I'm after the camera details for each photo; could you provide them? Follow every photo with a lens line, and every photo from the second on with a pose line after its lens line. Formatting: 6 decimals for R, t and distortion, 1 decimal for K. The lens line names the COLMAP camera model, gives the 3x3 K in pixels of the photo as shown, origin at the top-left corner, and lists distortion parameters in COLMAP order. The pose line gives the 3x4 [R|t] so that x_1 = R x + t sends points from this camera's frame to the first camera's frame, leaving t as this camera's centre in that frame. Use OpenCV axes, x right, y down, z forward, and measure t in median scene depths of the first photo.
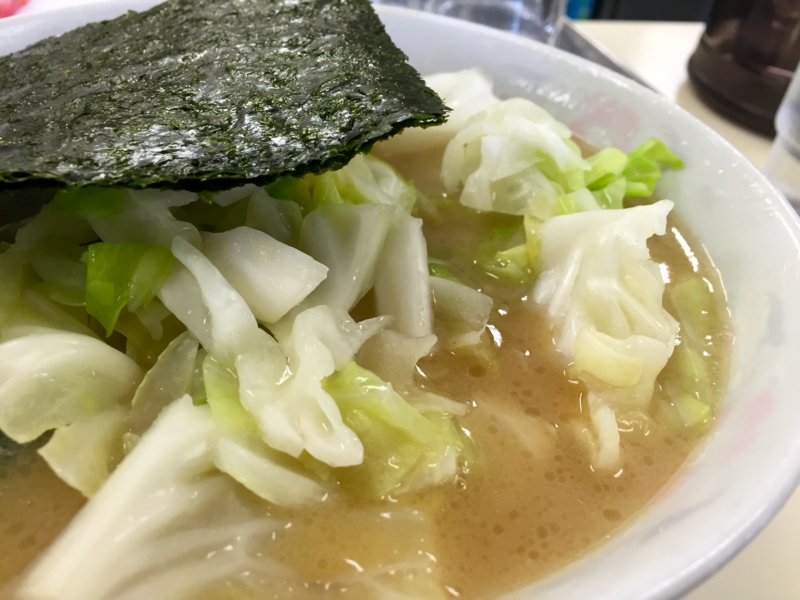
lens RADIAL K [[688.3, 0, 398.8], [0, 688.3, 313.8], [0, 0, 1]] dist [0.078367, -0.197164]
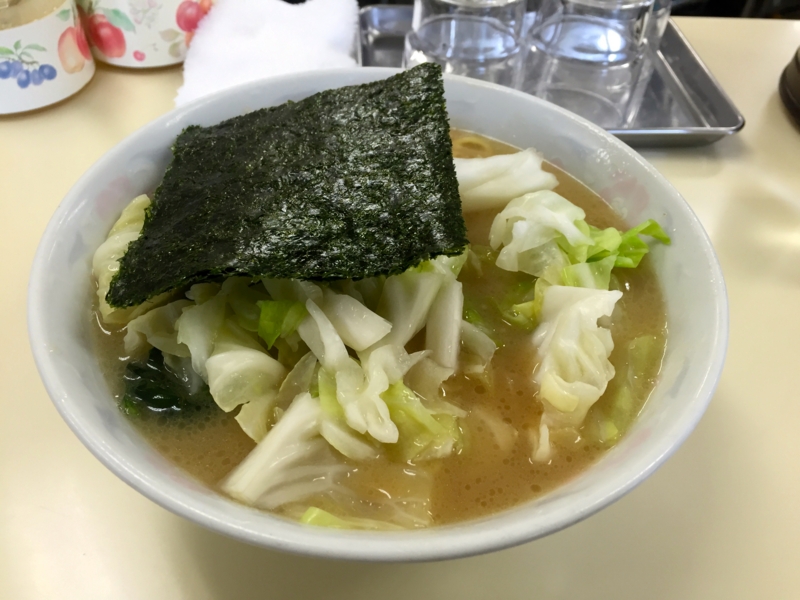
lens RADIAL K [[674.7, 0, 400.0], [0, 674.7, 300.0], [0, 0, 1]] dist [0.001277, 0.000521]
pose [[0.981206, 0.098554, -0.165896, 0.190523], [-0.083042, 0.991716, 0.097994, -0.297297], [0.174180, -0.082376, 0.981262, -0.644810]]
